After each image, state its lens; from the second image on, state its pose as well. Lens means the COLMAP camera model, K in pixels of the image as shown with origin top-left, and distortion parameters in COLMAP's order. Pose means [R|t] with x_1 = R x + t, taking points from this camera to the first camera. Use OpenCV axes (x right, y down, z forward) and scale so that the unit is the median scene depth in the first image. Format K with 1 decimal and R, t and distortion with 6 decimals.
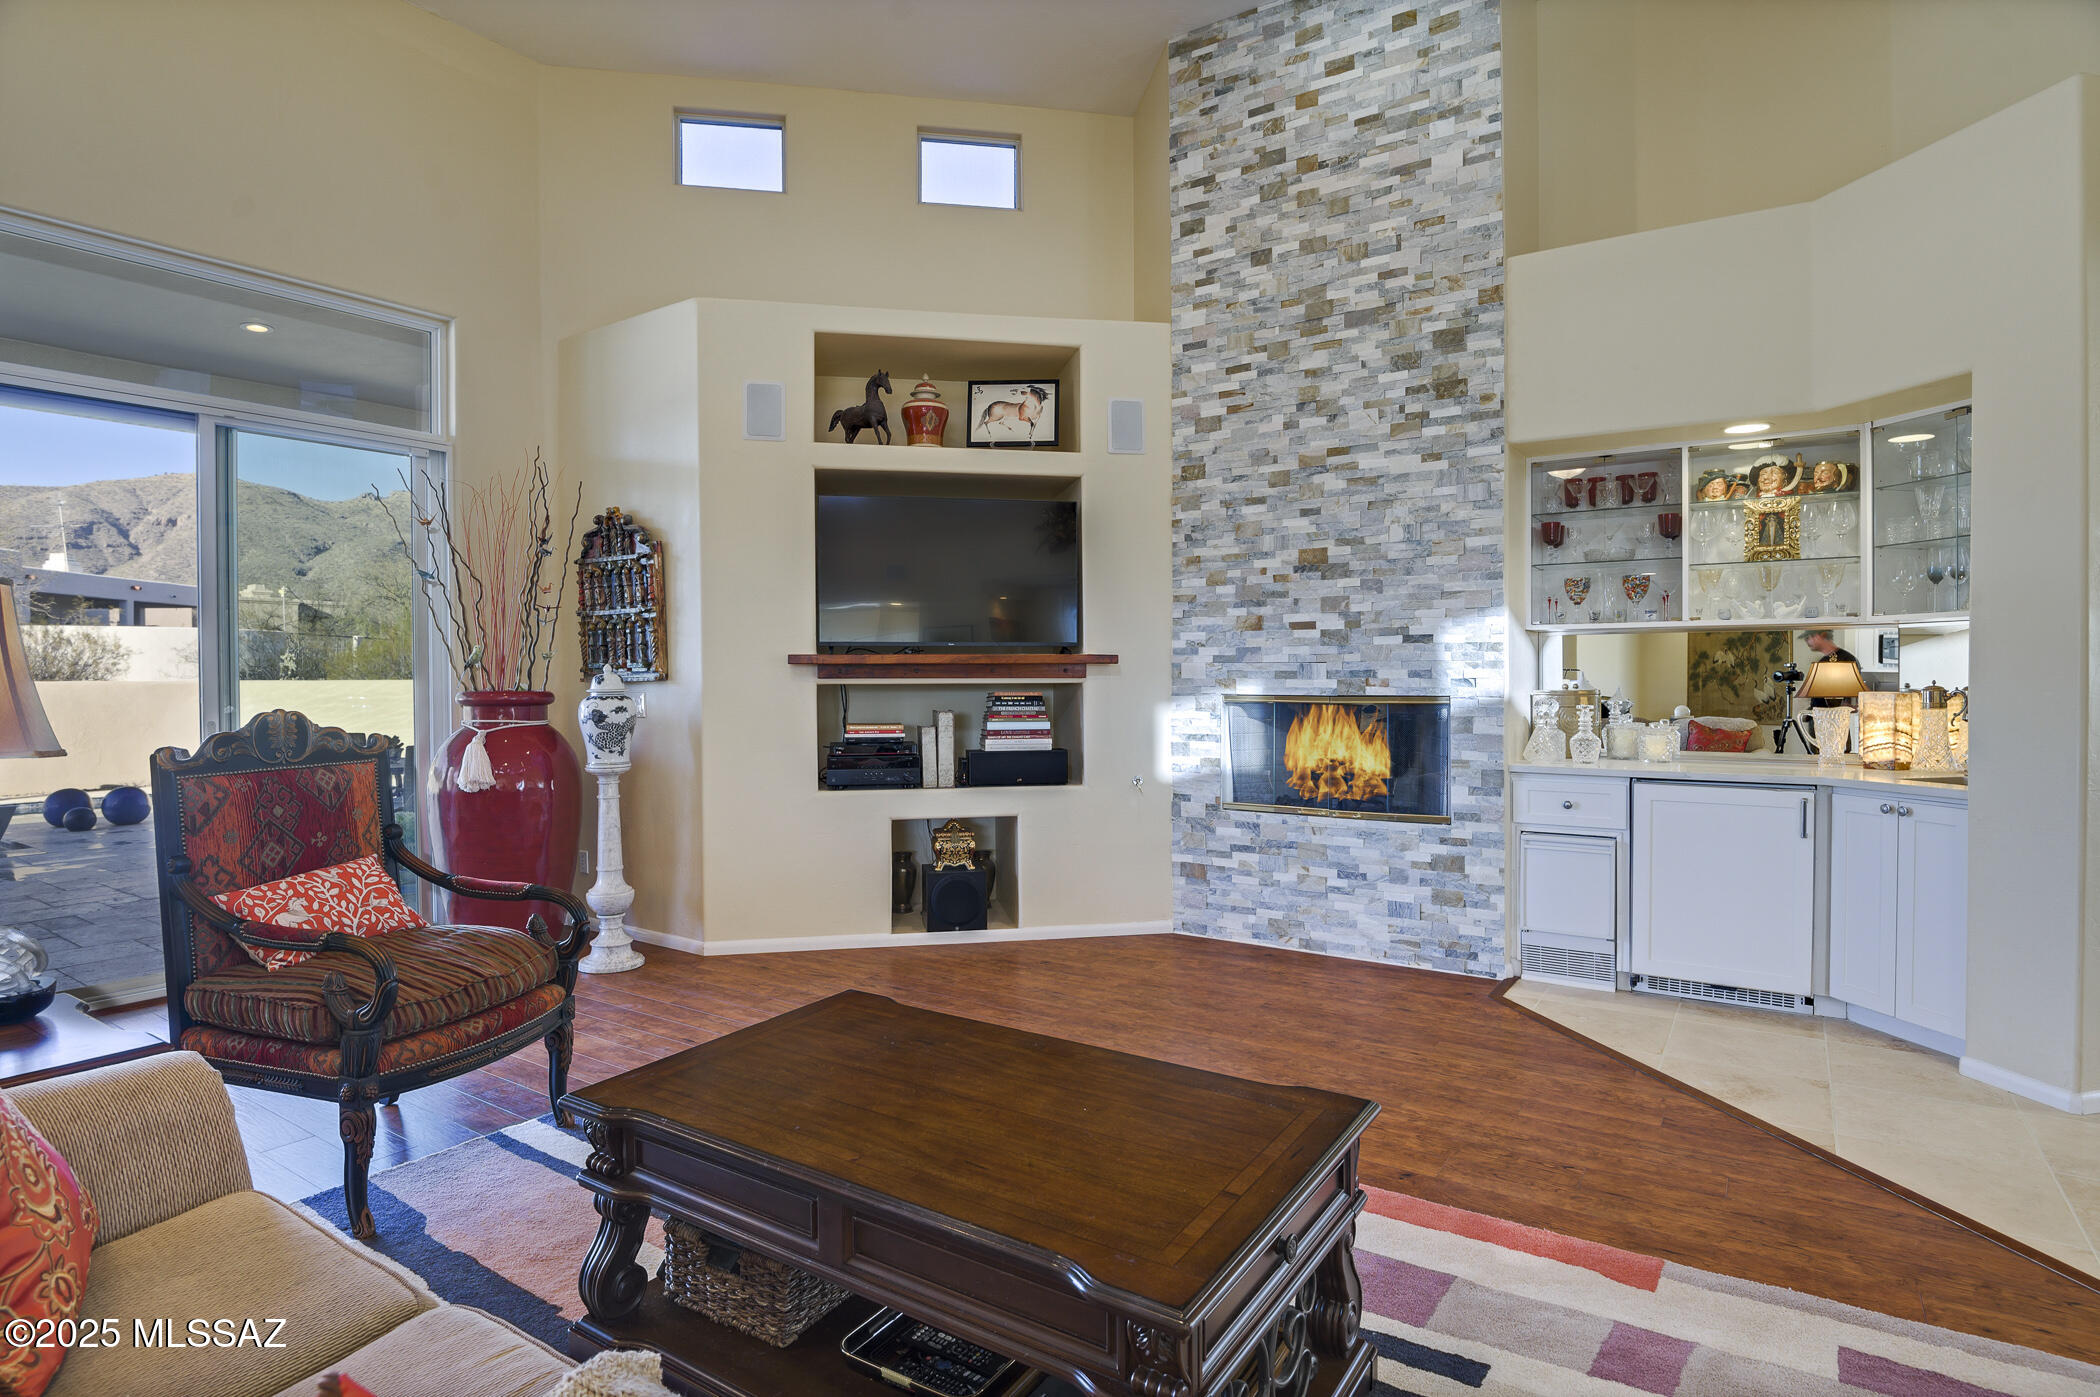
lens RADIAL K [[1064.1, 0, 1065.0], [0, 1064.1, 695.1], [0, 0, 1]] dist [-0.024510, -0.002387]
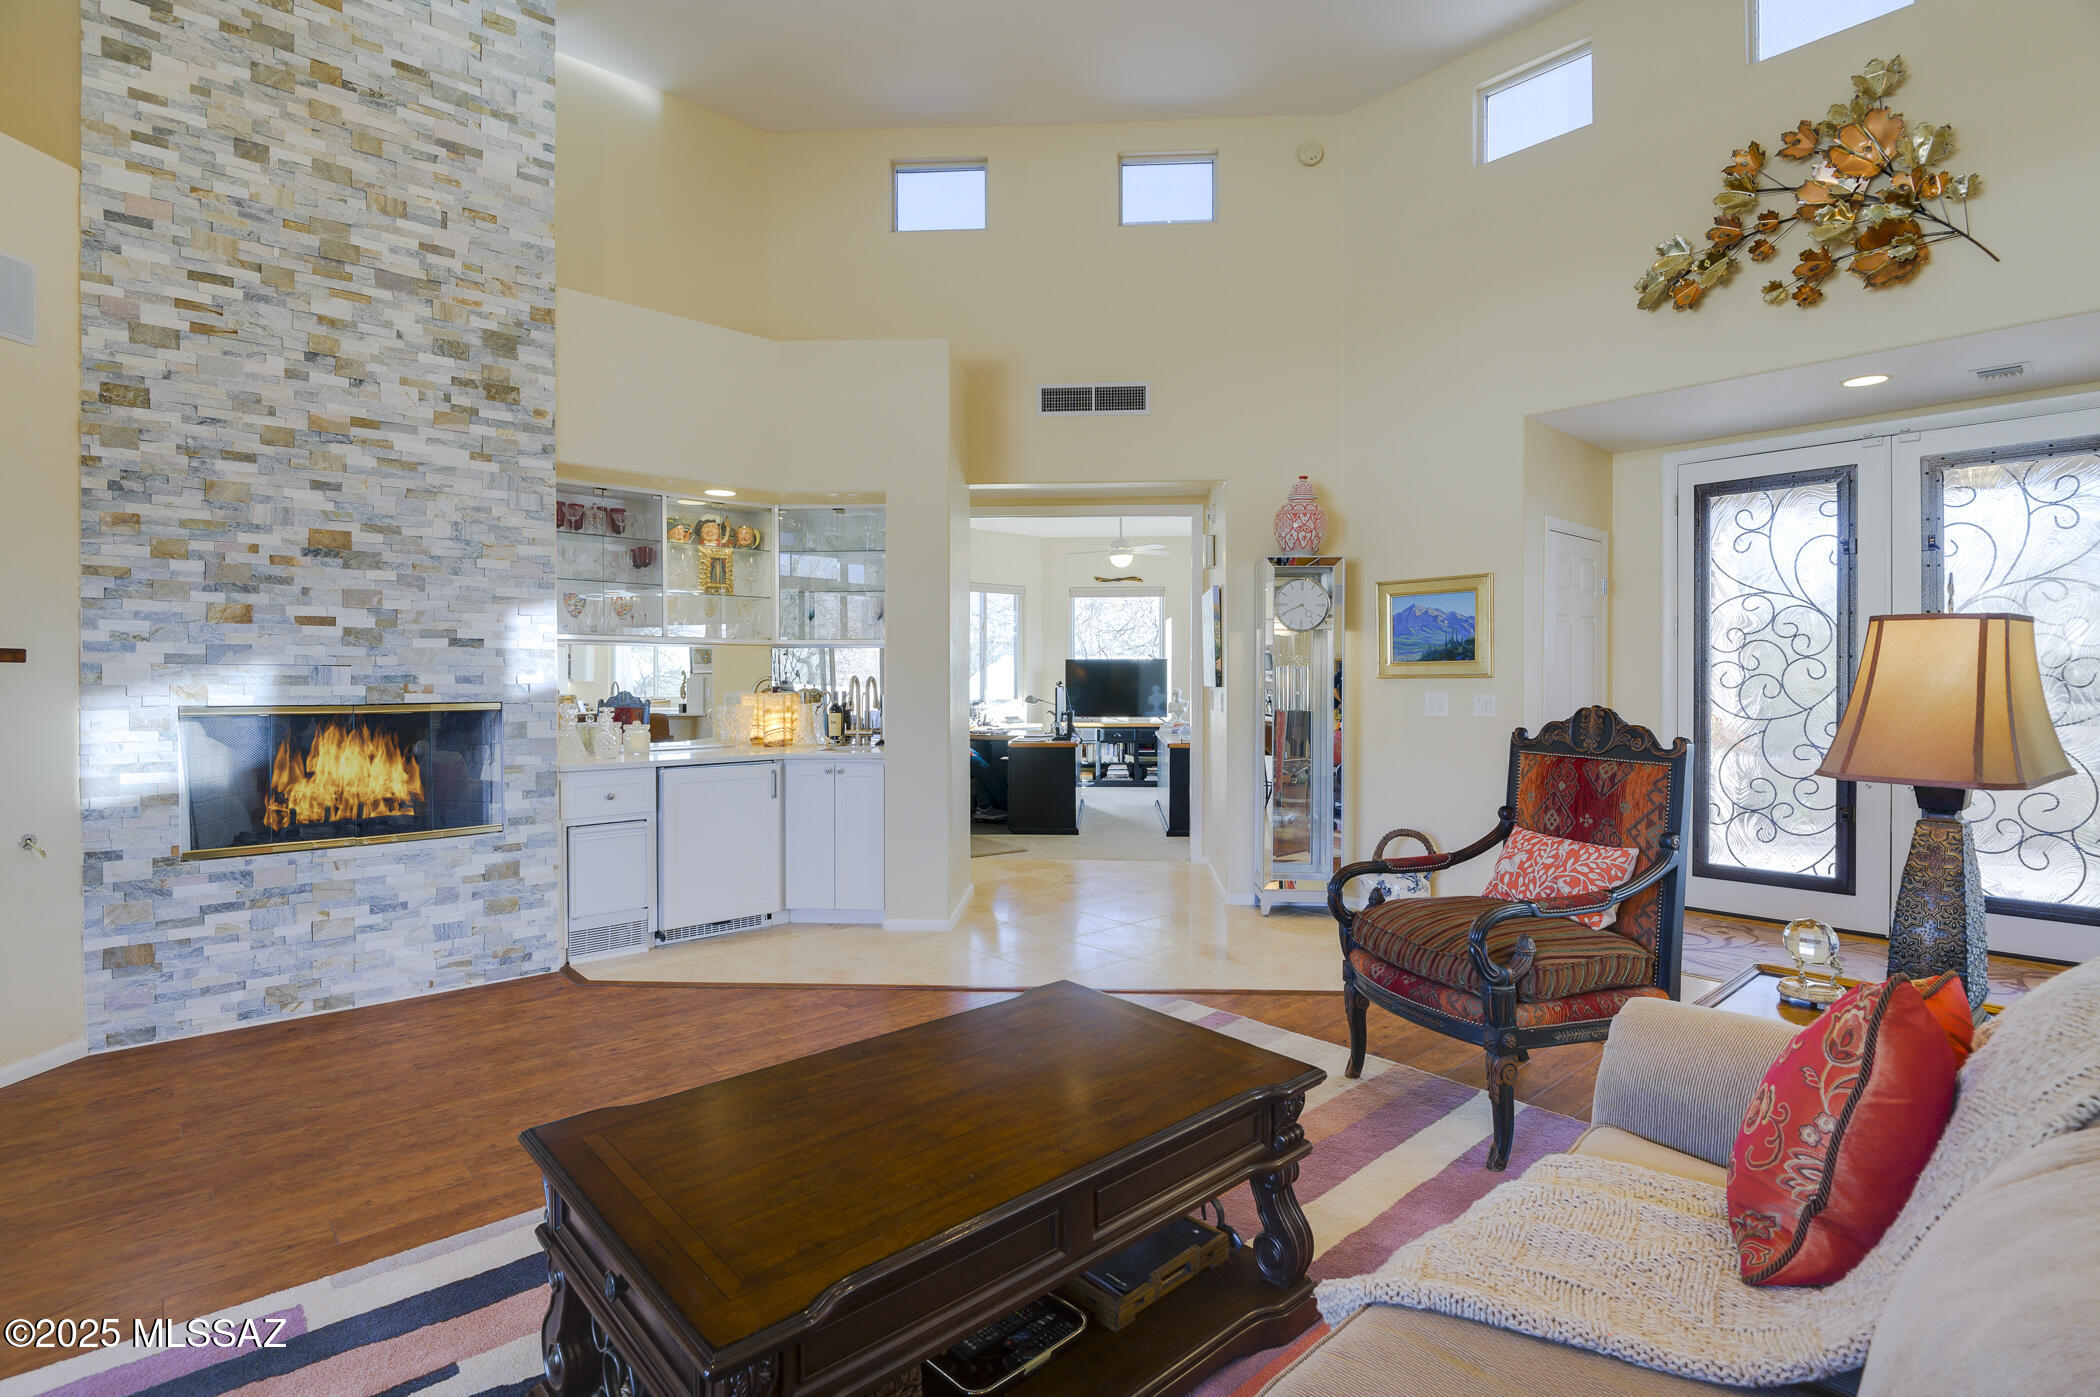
lens RADIAL K [[979.2, 0, 1060.4], [0, 979.2, 690.3], [0, 0, 1]] dist [-0.017716, -0.003181]
pose [[0.247031, -0.007621, 0.968978, -0.382769], [0.018912, 0.999817, 0.003042, -0.002717], [-0.968823, 0.017574, 0.247130, 0.263291]]
